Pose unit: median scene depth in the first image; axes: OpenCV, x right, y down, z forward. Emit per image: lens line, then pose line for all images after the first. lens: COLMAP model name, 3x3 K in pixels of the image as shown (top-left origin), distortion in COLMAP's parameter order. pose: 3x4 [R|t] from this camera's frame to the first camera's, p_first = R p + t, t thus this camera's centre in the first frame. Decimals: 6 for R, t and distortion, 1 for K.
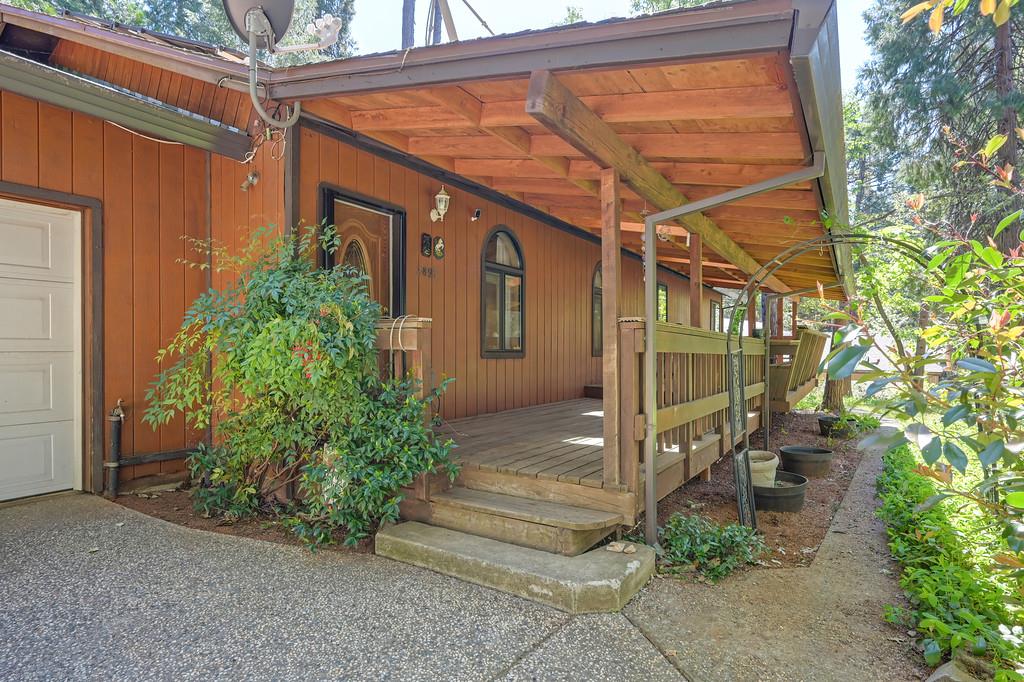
lens RADIAL K [[549.6, 0, 509.1], [0, 549.6, 343.9], [0, 0, 1]] dist [-0.002742, -0.000742]
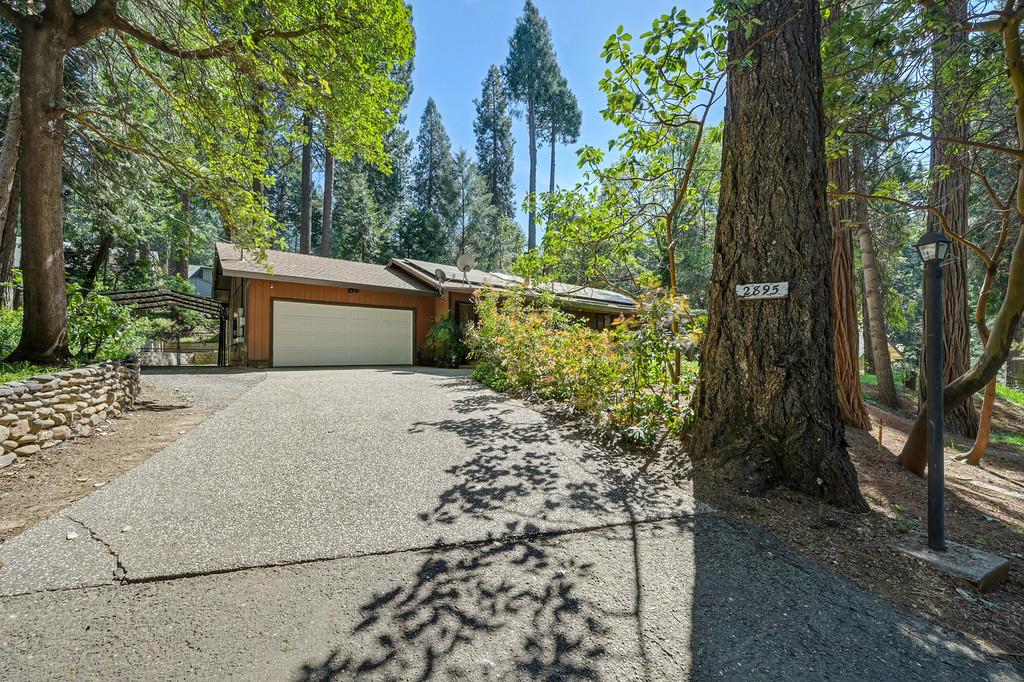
lens RADIAL K [[401.8, 0, 508.5], [0, 401.8, 347.6], [0, 0, 1]] dist [-0.010896, -0.000063]
pose [[0.945766, -0.017276, -0.324388, 0.873878], [0.012018, 0.999762, -0.018204, 0.128623], [0.324625, 0.013318, 0.945749, -1.538517]]
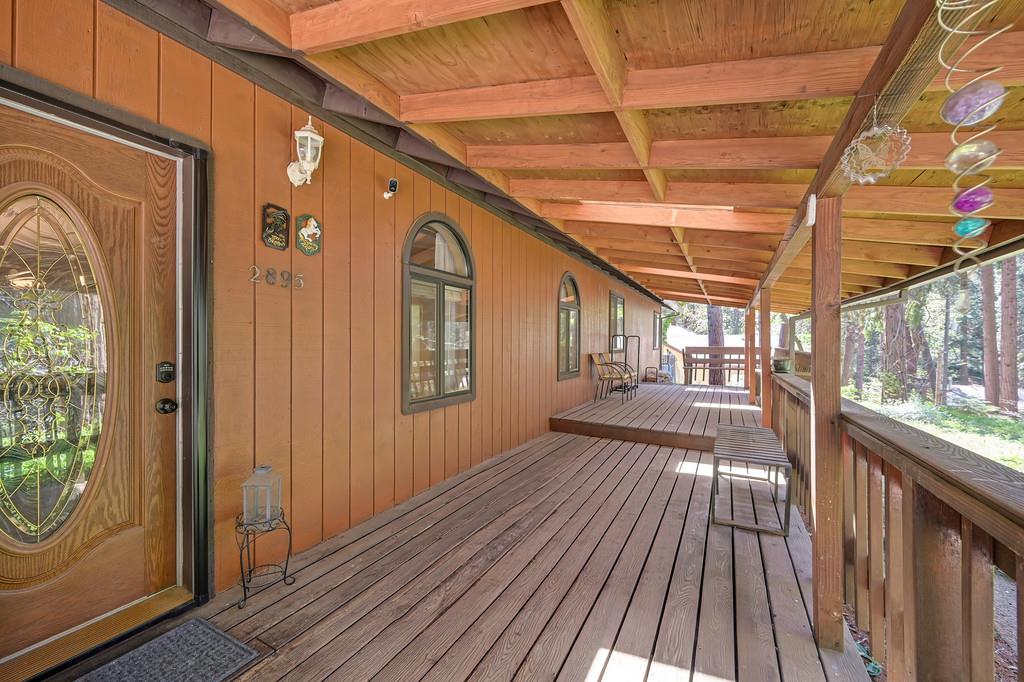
lens RADIAL K [[395.1, 0, 479.6], [0, 395.1, 344.4], [0, 0, 1]] dist [-0.000639, 0.000046]
pose [[0.999996, -0.000939, -0.002558, 0.041980], [0.000968, 0.999935, 0.011379, -0.063196], [0.002547, -0.011382, 0.999932, 0.552594]]
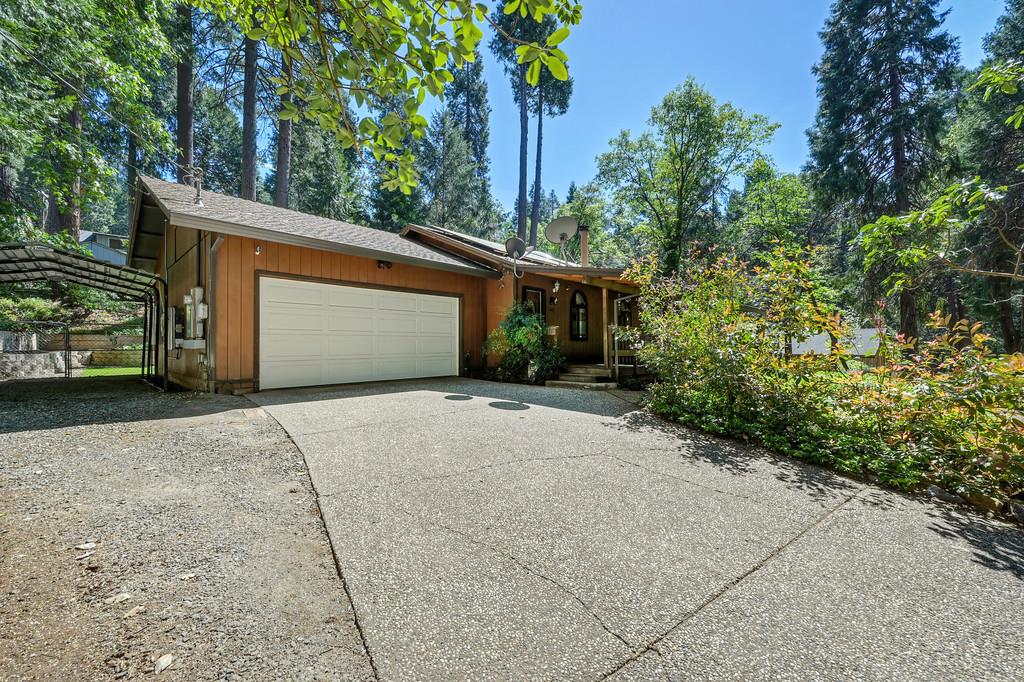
lens RADIAL K [[403.2, 0, 509.1], [0, 403.2, 342.3], [0, 0, 1]] dist [-0.001467, 0.000173]
pose [[0.983064, -0.003491, -0.183228, 0.017264], [0.004086, 0.999988, 0.002872, 0.031388], [0.183216, -0.003572, 0.983066, -1.033379]]
